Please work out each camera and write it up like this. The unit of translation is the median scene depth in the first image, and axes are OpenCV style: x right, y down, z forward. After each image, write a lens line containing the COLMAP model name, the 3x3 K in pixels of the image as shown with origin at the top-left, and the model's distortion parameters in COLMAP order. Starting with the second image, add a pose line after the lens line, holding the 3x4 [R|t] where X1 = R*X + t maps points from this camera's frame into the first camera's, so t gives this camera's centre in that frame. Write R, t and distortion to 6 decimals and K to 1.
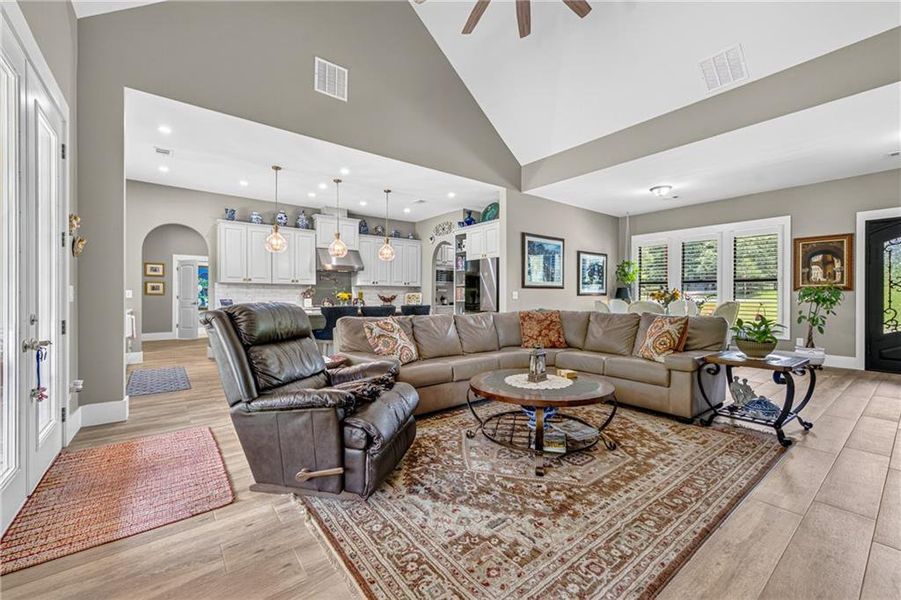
lens RADIAL K [[376.7, 0, 450.9], [0, 376.7, 296.7], [0, 0, 1]] dist [0.002256, 0.000974]
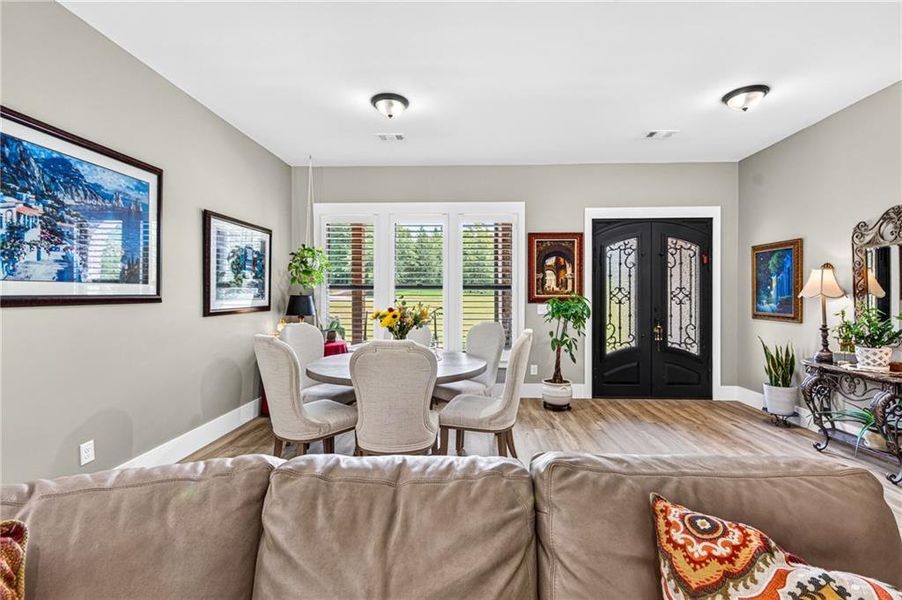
lens RADIAL K [[377.2, 0, 449.5], [0, 377.2, 293.3], [0, 0, 1]] dist [0.002256, 0.000974]
pose [[0.634838, -0.002944, 0.772640, 0.192652], [0.001836, 0.999996, 0.002301, -0.030430], [-0.772643, -0.000042, 0.634841, 0.544138]]
